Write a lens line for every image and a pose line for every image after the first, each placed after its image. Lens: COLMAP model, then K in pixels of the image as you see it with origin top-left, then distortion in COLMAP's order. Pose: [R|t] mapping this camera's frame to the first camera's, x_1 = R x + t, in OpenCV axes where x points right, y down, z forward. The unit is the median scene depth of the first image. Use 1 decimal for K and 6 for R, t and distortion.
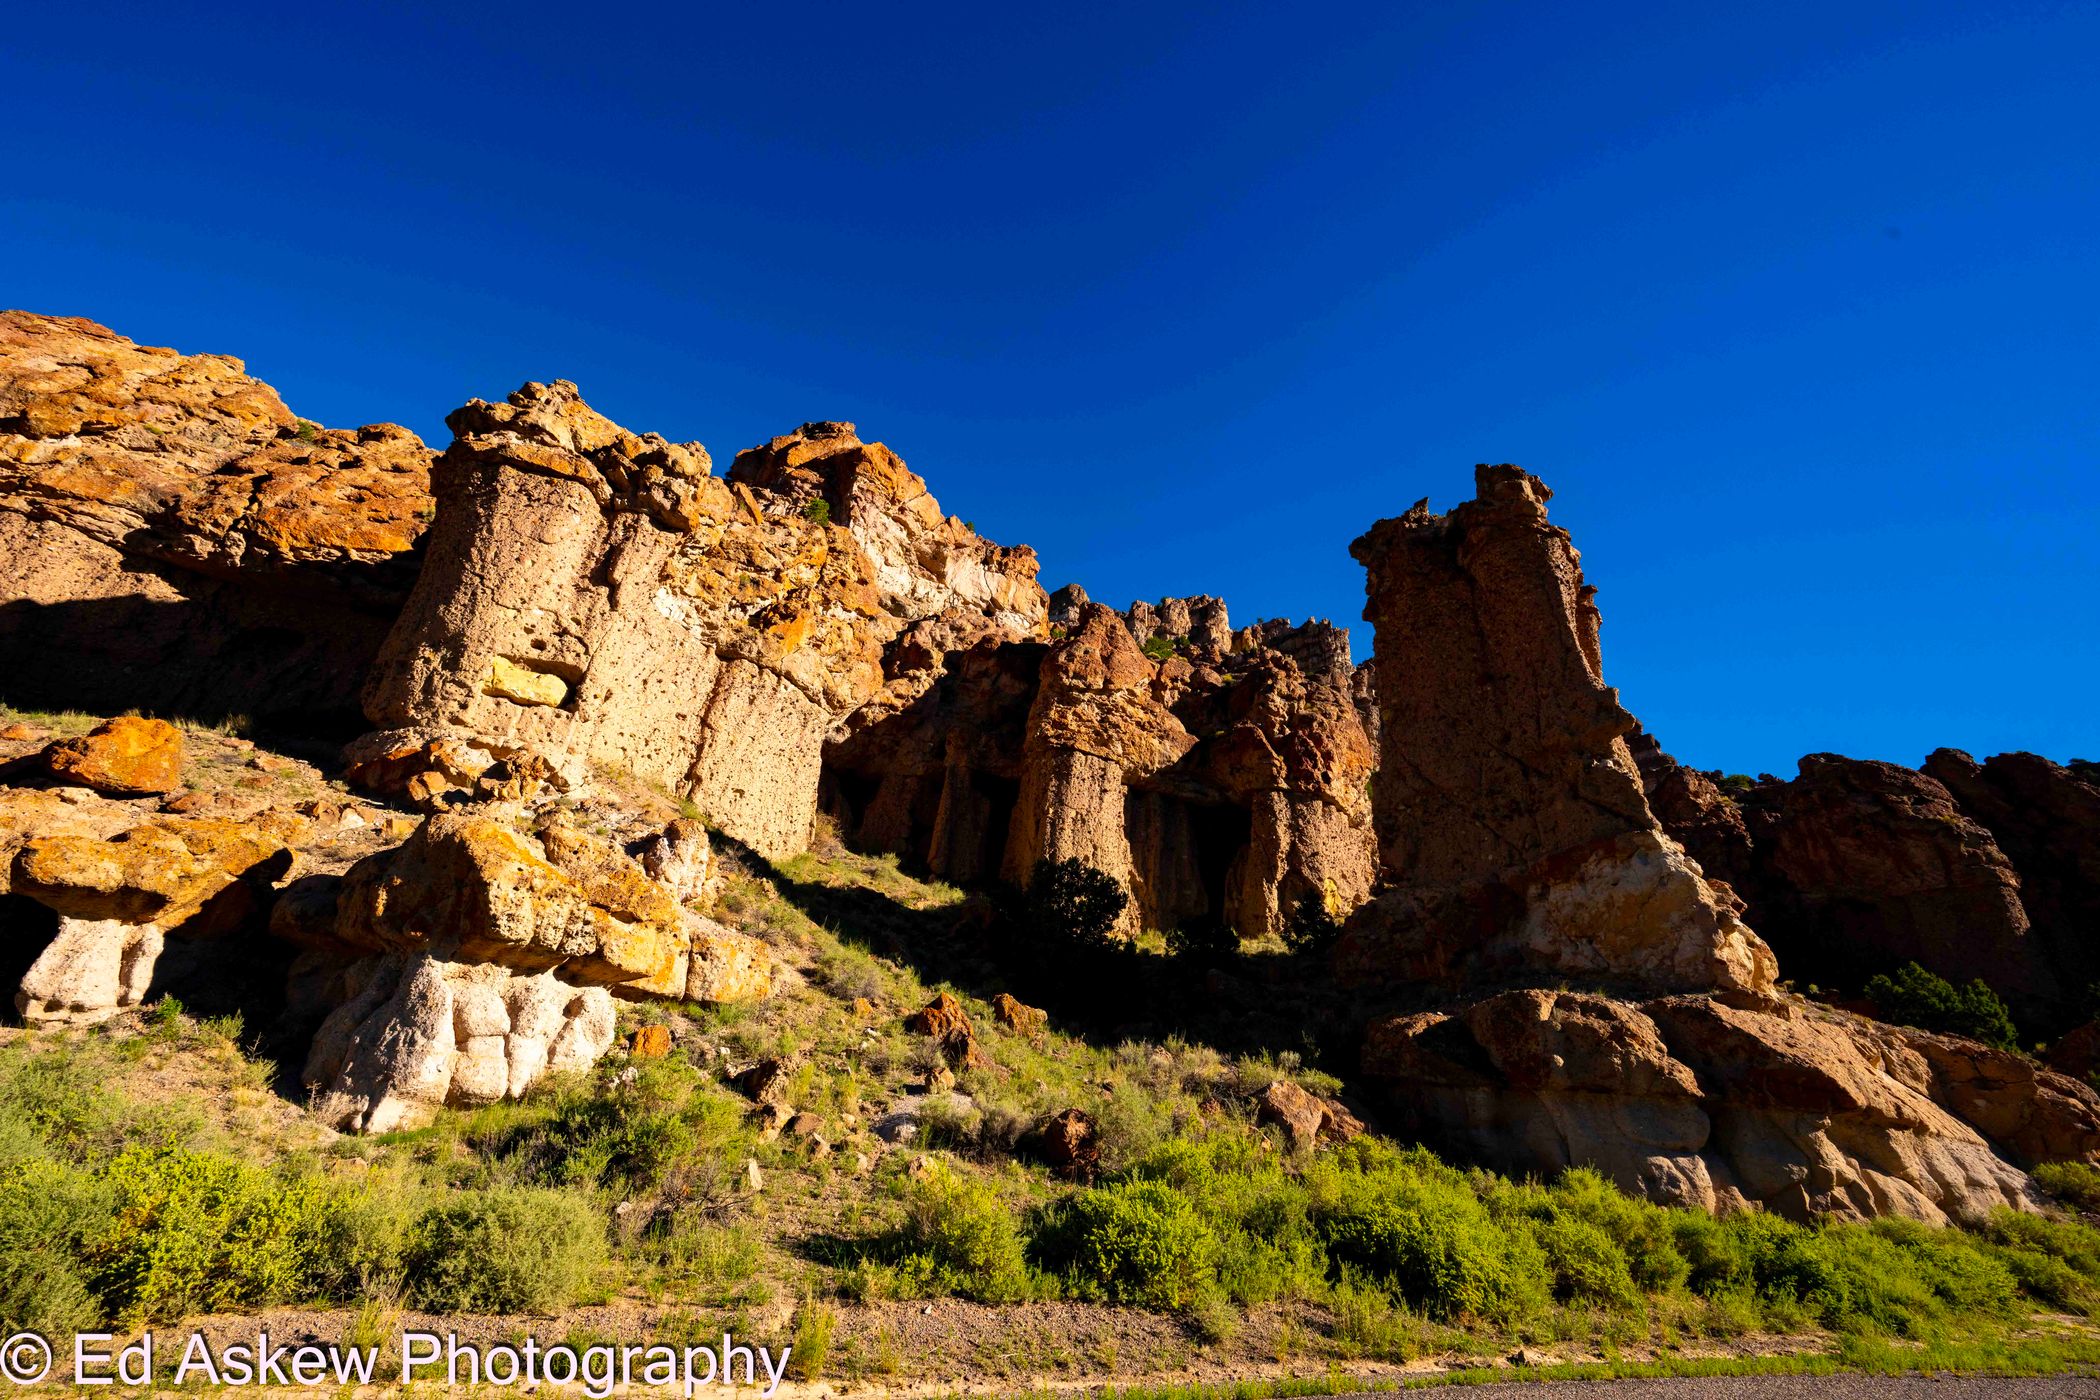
lens RADIAL K [[836.3, 0, 1055.5], [0, 836.3, 699.5], [0, 0, 1]] dist [-0.000631, -0.000091]
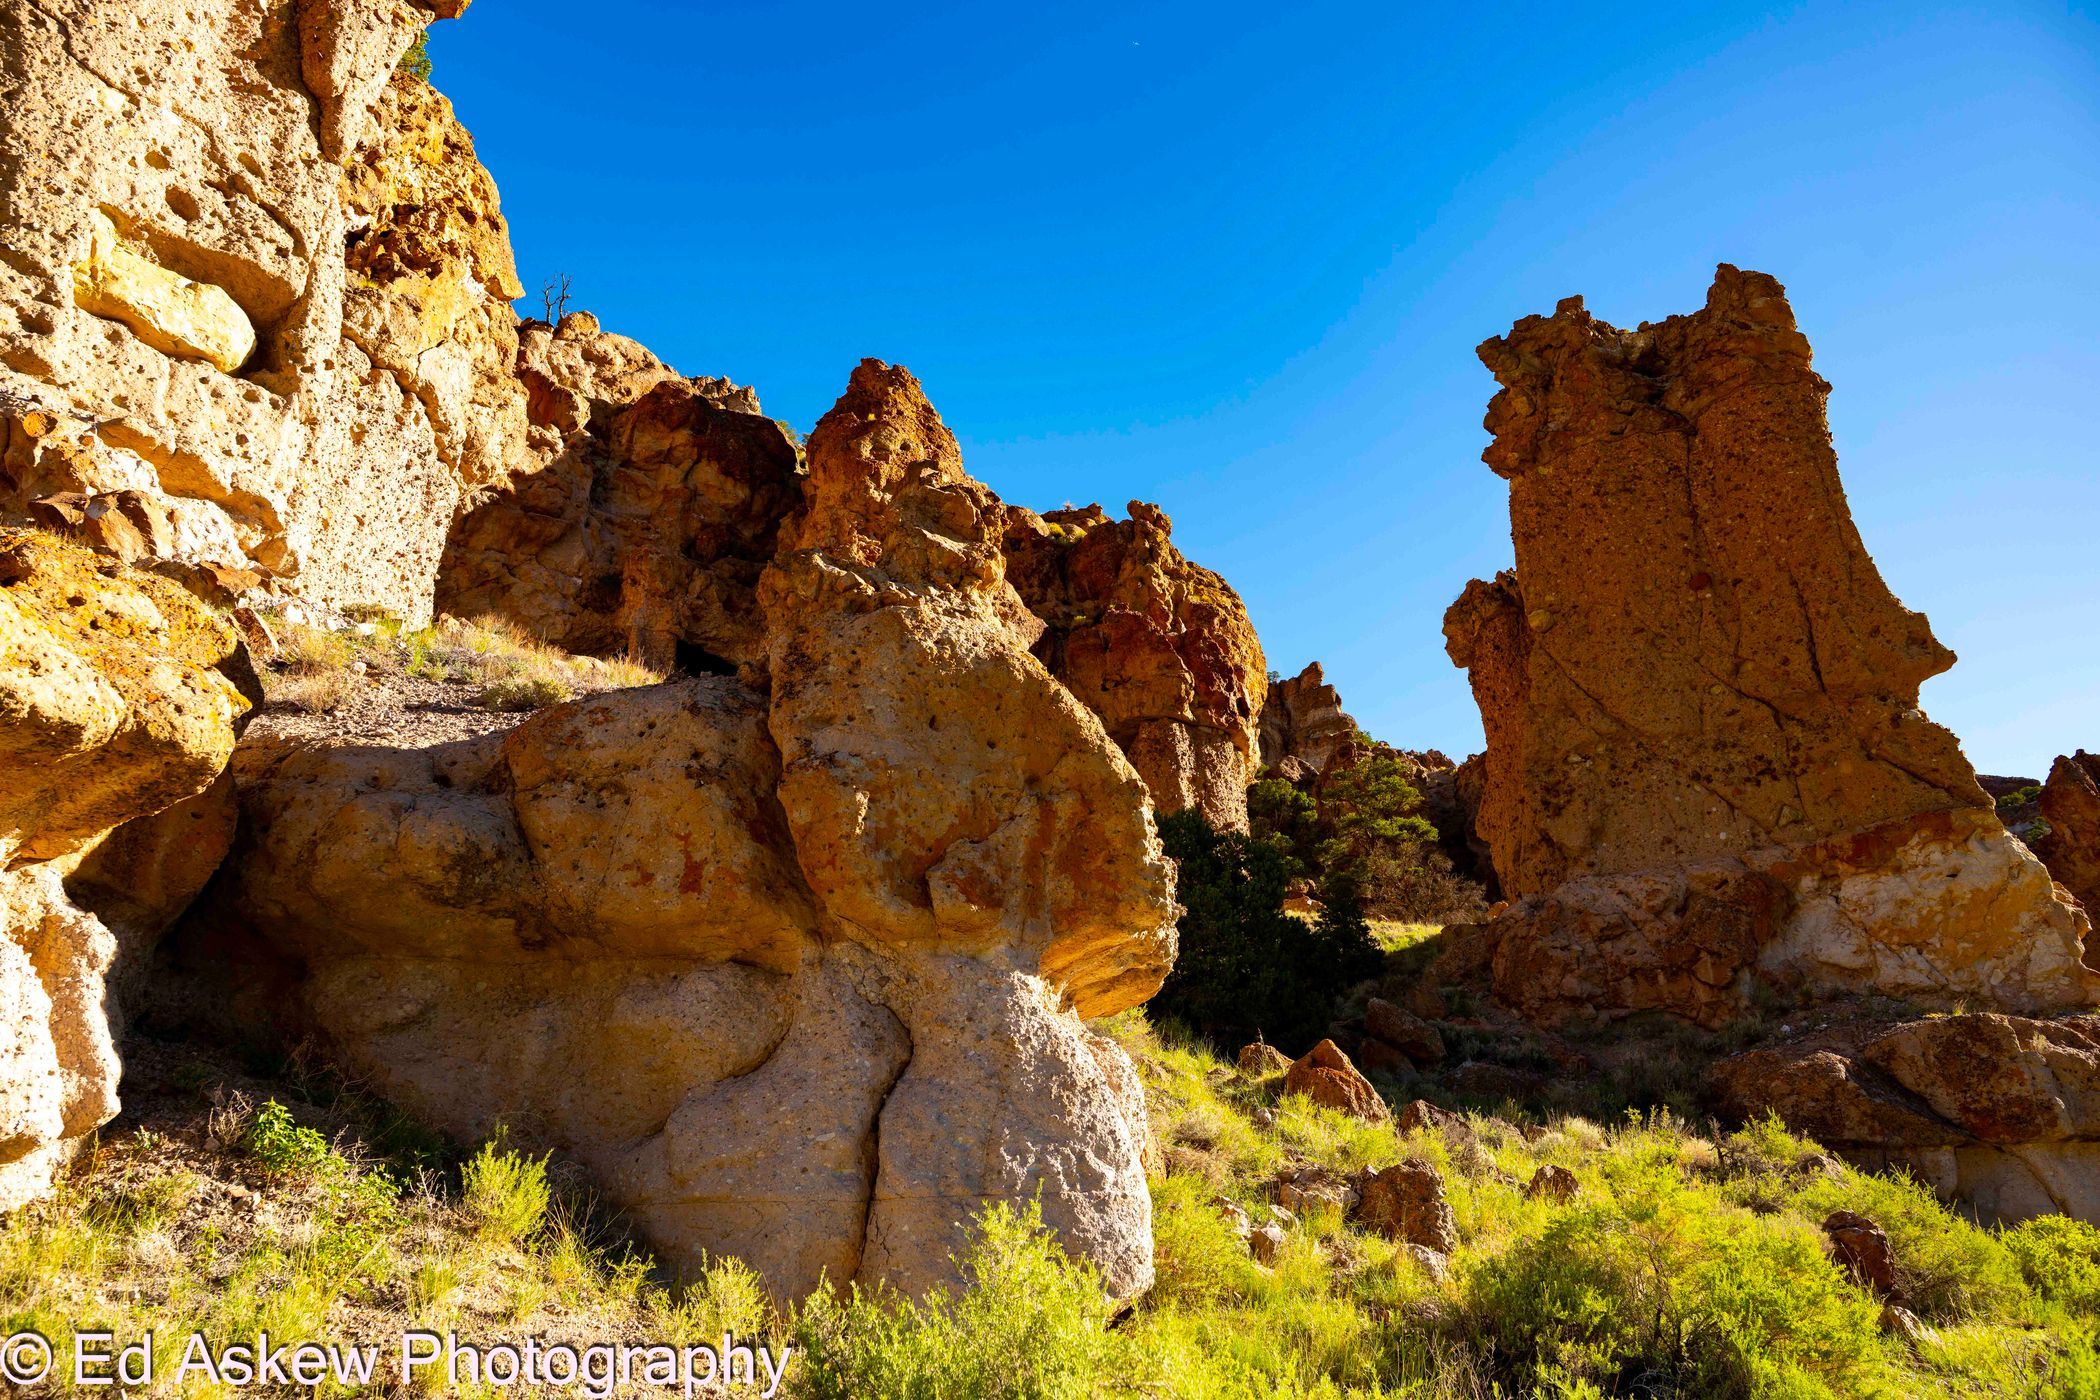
lens RADIAL K [[1414.7, 0, 1047.2], [0, 1414.7, 697.0], [0, 0, 1]] dist [-0.002261, 0.000340]
pose [[0.888225, 0.081275, 0.452162, -0.310457], [-0.121349, 0.990777, 0.060288, 0.041950], [-0.443092, -0.108419, 0.889896, 0.124534]]
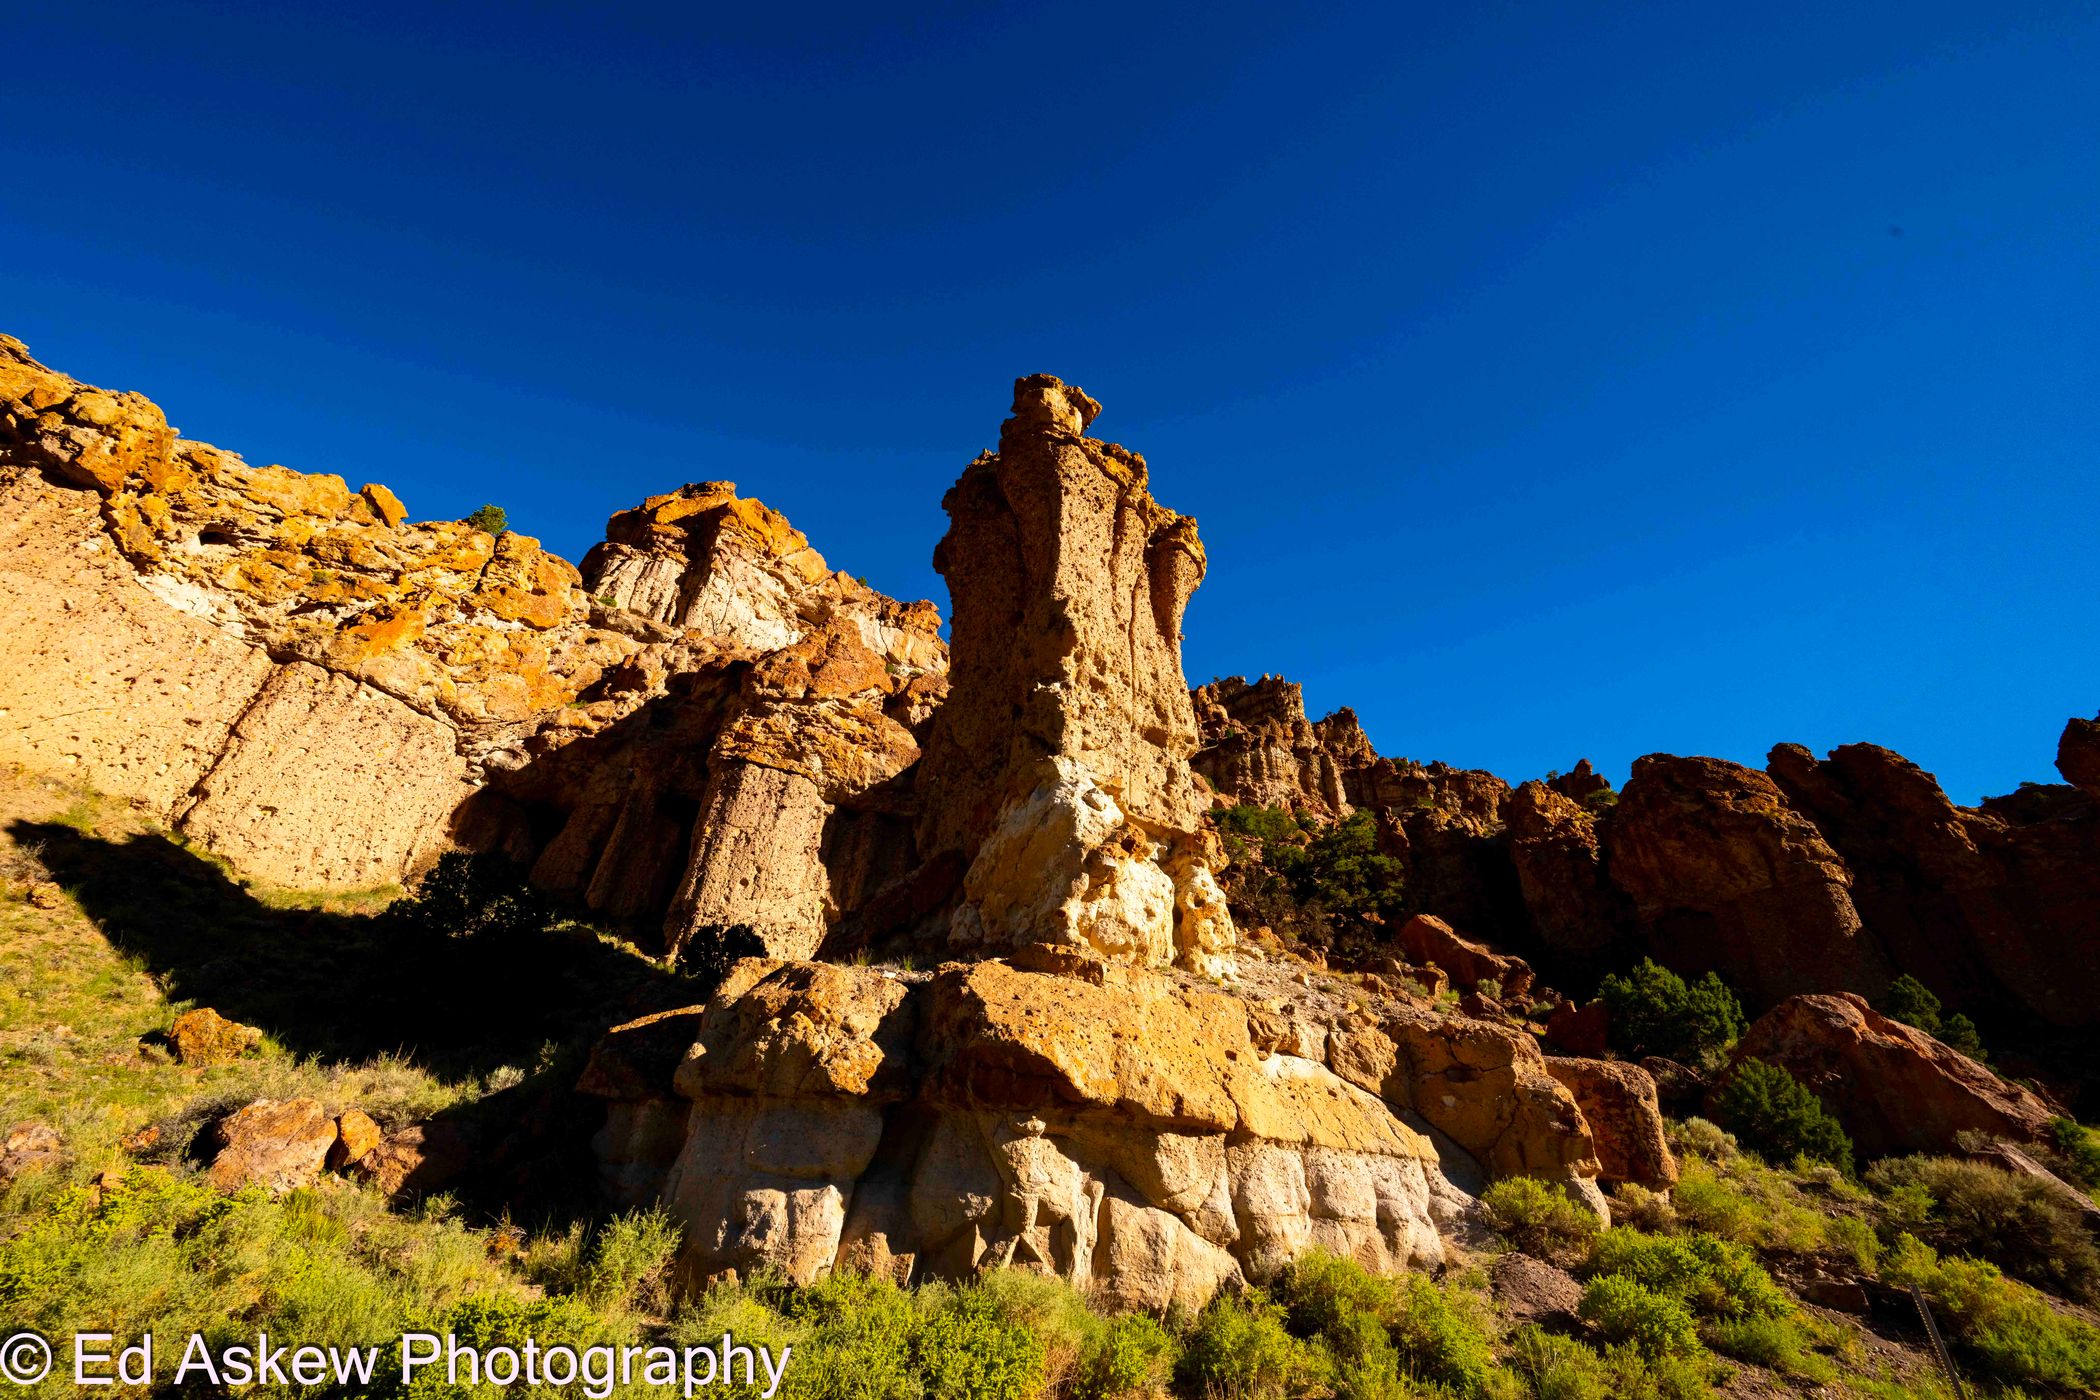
lens RADIAL K [[818.2, 0, 1059.8], [0, 818.2, 703.0], [0, 0, 1]] dist [-0.001835, -0.000005]
pose [[0.999239, -0.038454, 0.006492, 0.352504], [0.038869, 0.995576, -0.085548, 0.084968], [-0.003173, 0.085736, 0.996313, 0.120709]]
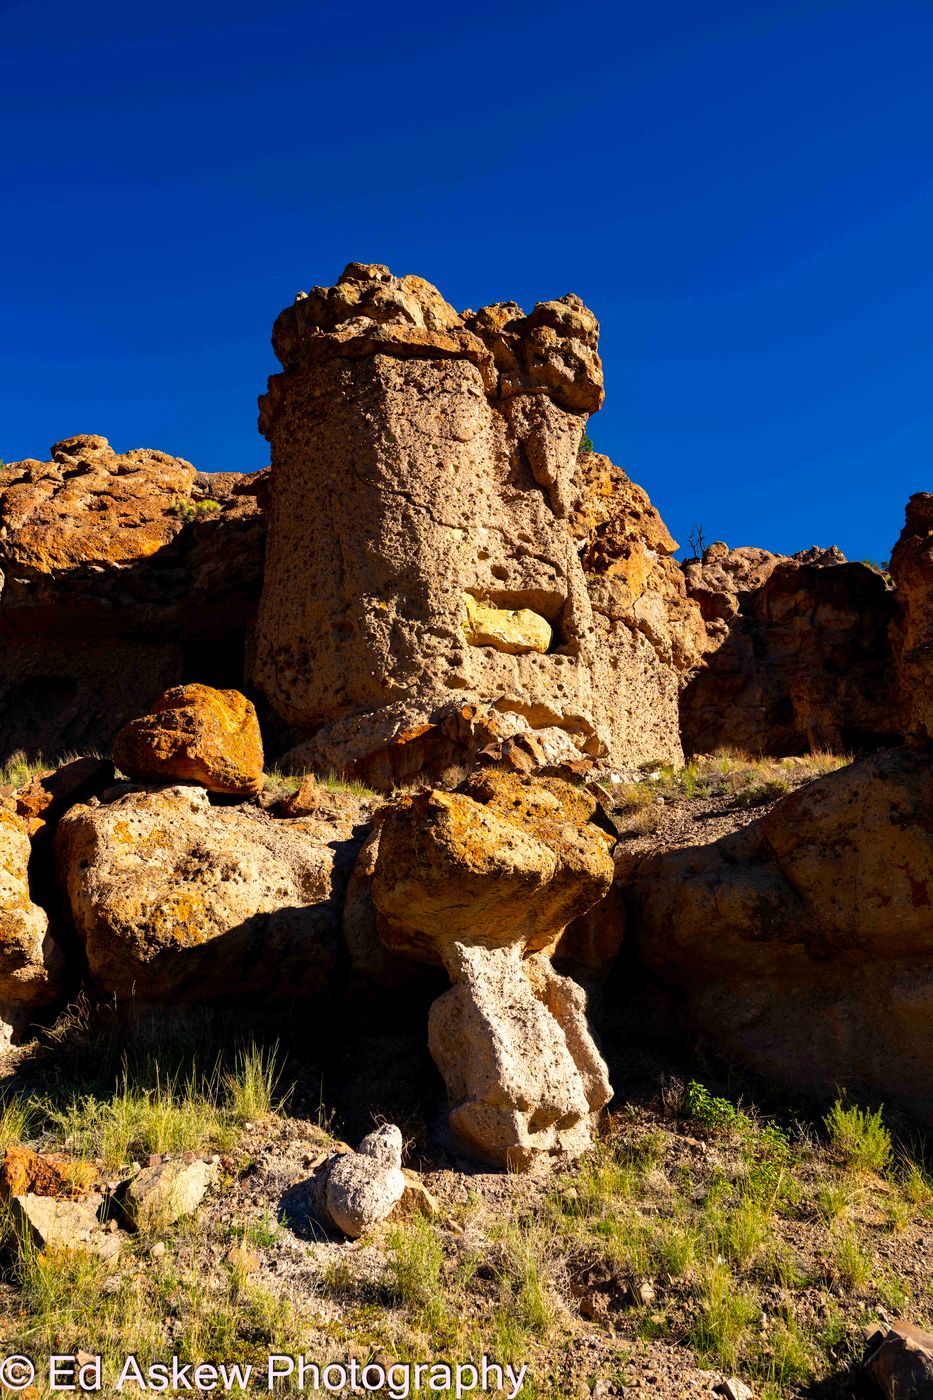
lens RADIAL K [[943.1, 0, 472.7], [0, 943.1, 695.9], [0, 0, 1]] dist [-0.002261, 0.000340]
pose [[0.972081, -0.185154, -0.144143, -0.313638], [0.179943, 0.982481, -0.048500, 0.040534], [0.150598, 0.021209, 0.988368, 0.125780]]
